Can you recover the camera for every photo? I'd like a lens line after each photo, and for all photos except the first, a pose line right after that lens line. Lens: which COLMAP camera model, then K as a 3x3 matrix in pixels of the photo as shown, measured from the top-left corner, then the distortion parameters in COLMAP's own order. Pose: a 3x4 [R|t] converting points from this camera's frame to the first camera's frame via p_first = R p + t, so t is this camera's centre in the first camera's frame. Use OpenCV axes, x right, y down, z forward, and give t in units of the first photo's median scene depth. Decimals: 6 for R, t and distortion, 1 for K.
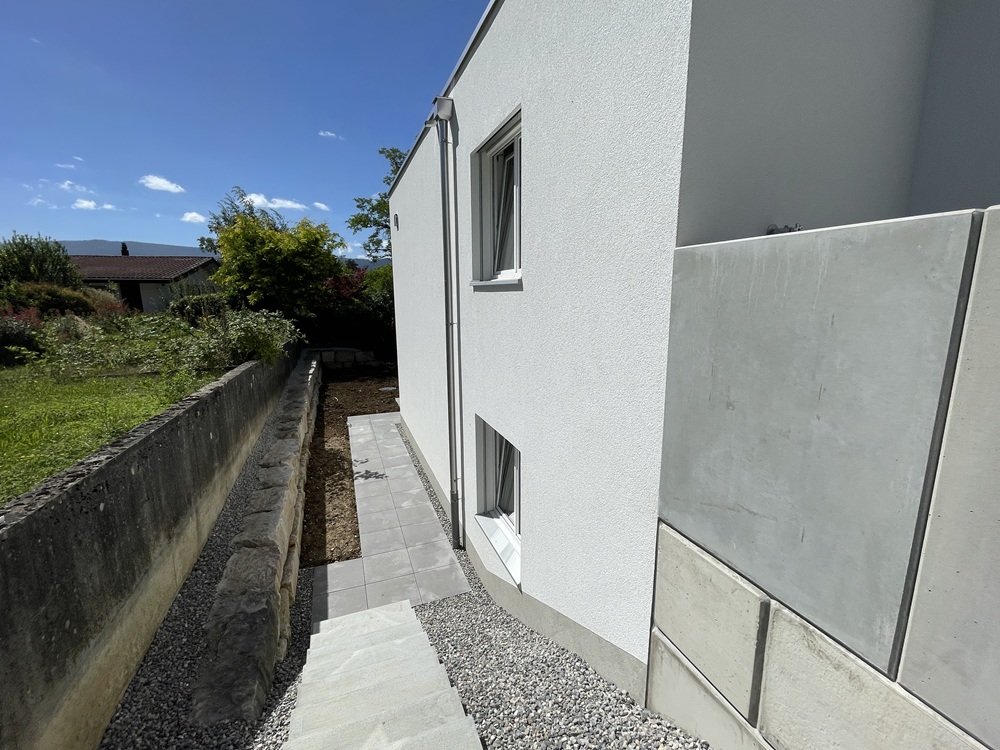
lens RADIAL K [[437.4, 0, 500.3], [0, 437.4, 372.4], [0, 0, 1]] dist [-0.001813, -0.000193]
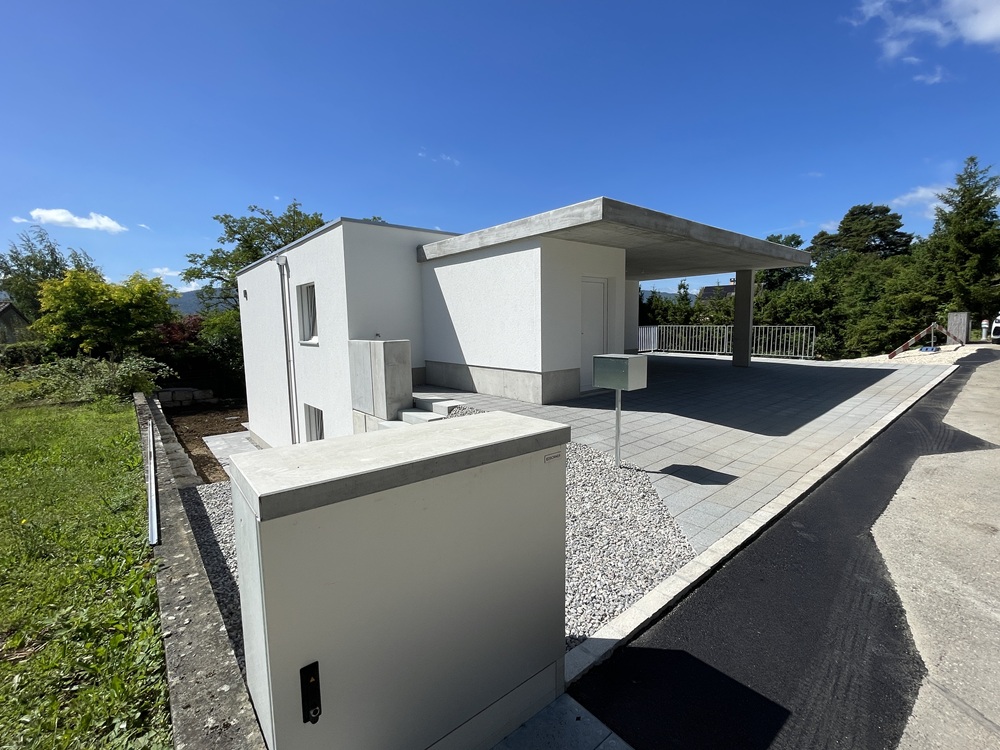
lens RADIAL K [[437.4, 0, 495.9], [0, 437.4, 376.5], [0, 0, 1]] dist [-0.001813, -0.000193]
pose [[0.942887, -0.049041, 0.329482, 0.031931], [0.072118, 0.995698, -0.058180, 0.040535], [-0.325211, 0.078618, 0.942368, -0.329790]]
